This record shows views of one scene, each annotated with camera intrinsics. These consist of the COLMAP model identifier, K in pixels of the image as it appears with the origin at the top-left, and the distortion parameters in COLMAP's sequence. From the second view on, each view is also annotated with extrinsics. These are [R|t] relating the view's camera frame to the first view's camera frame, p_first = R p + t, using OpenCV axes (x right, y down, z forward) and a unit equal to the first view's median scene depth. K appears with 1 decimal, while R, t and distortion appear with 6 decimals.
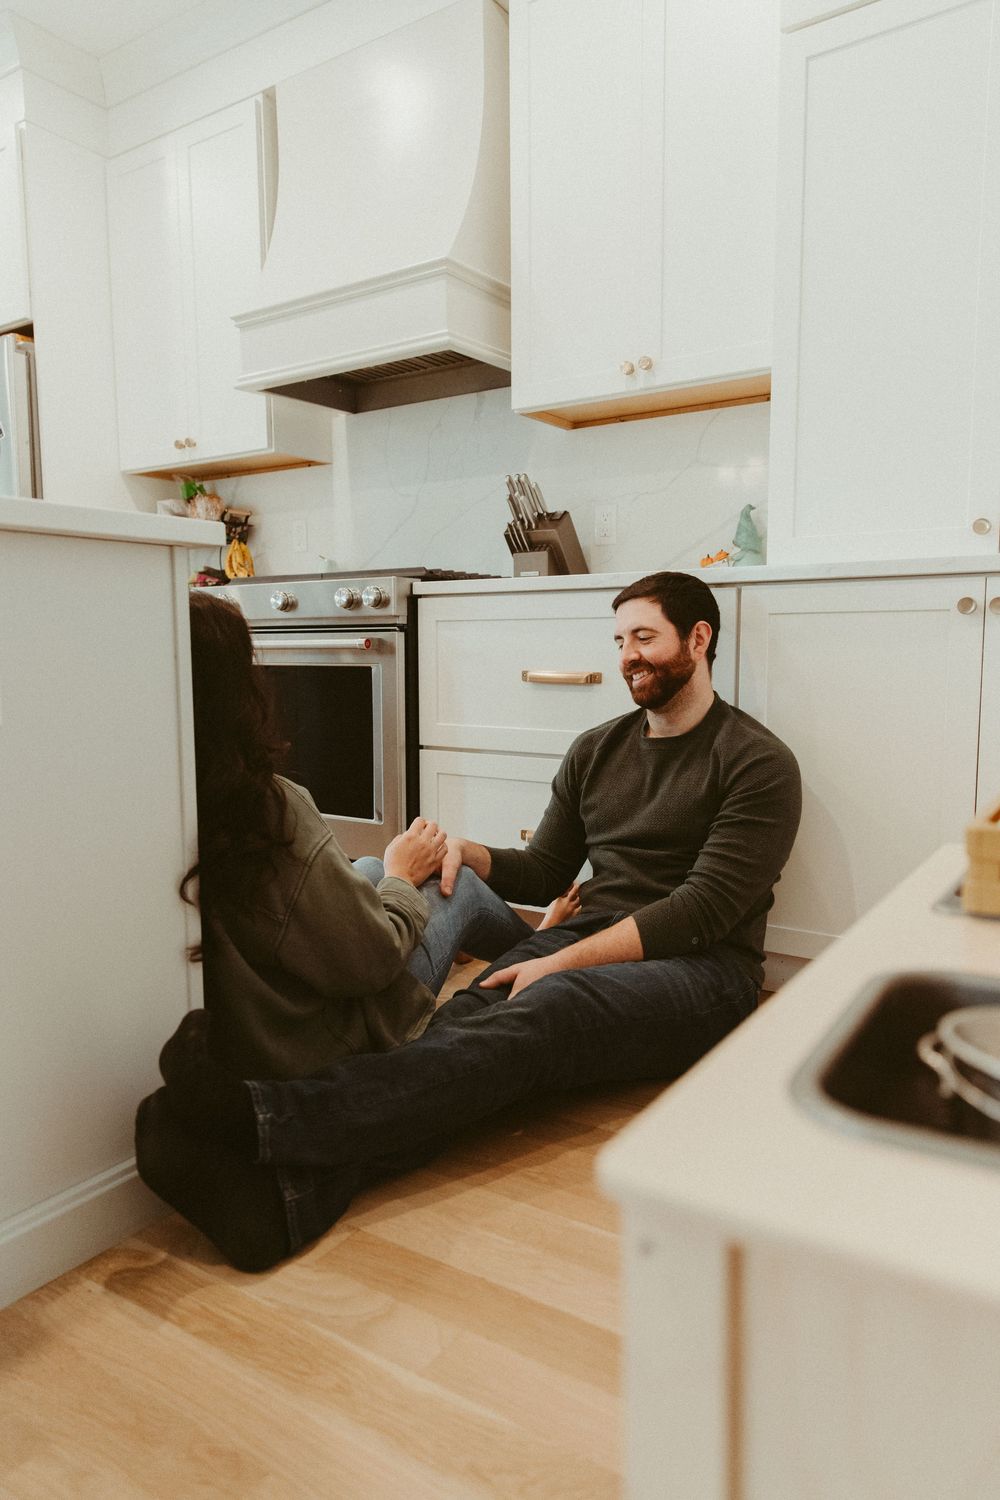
lens RADIAL K [[1024.8, 0, 500.0], [0, 1024.8, 750.0], [0, 0, 1]] dist [0.007245, -0.002577]
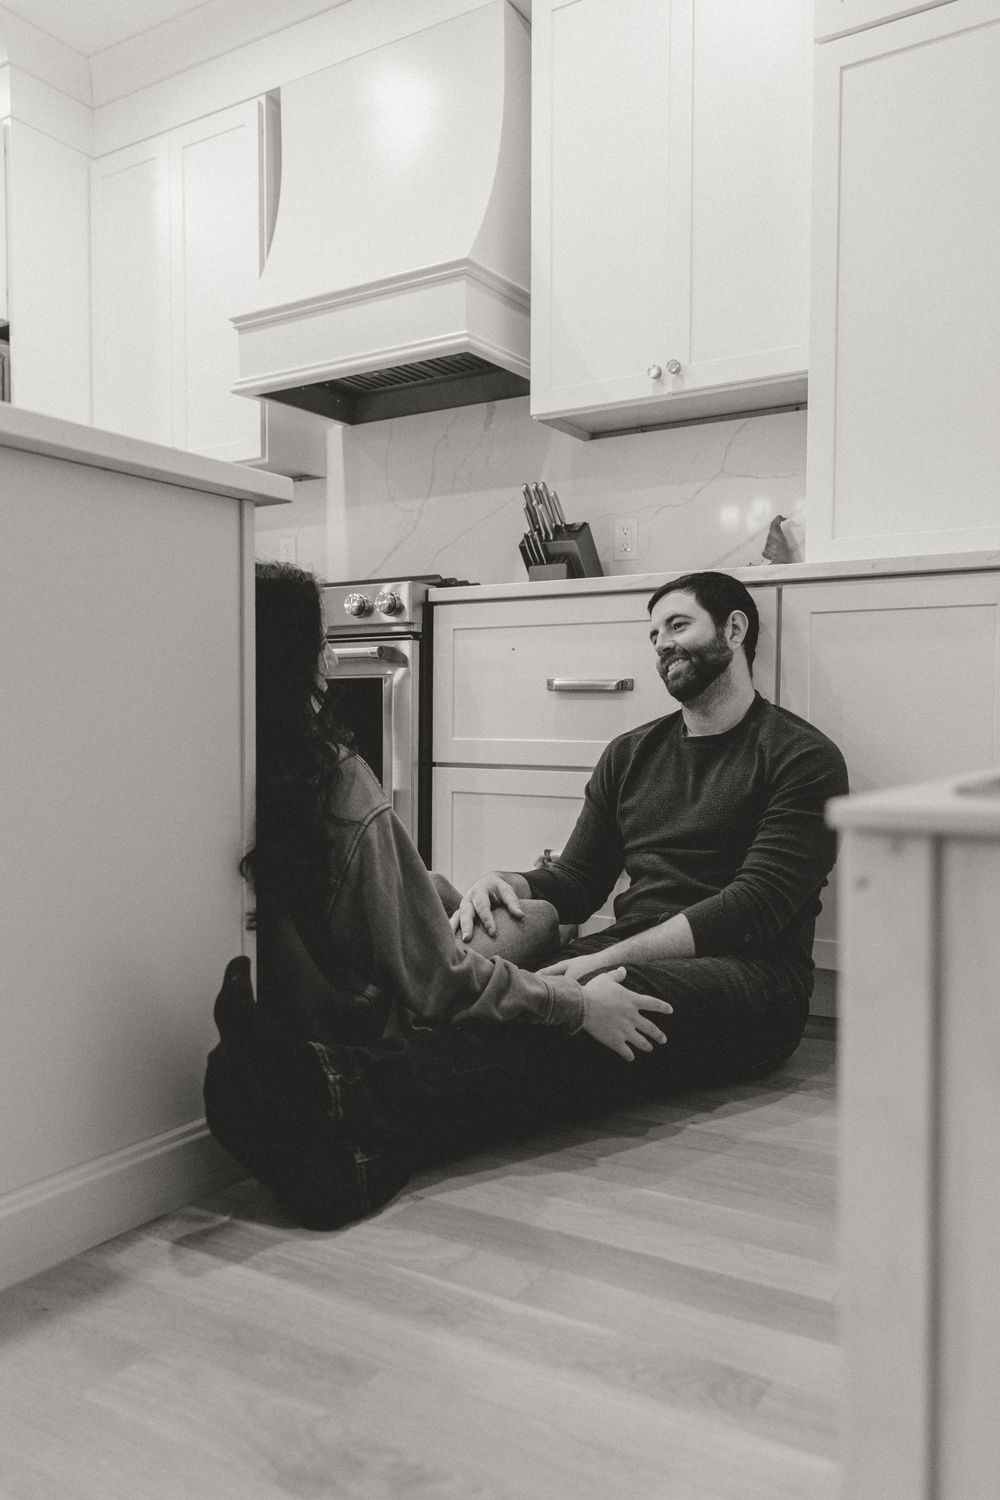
lens RADIAL K [[1165.9, 0, 504.2], [0, 1165.9, 758.3], [0, 0, 1]] dist [-0.005798, 0.004505]
pose [[0.999331, 0.009072, 0.035439, -0.051767], [-0.006629, 0.997634, -0.068431, 0.064772], [-0.035976, 0.068151, 0.997026, -0.061924]]
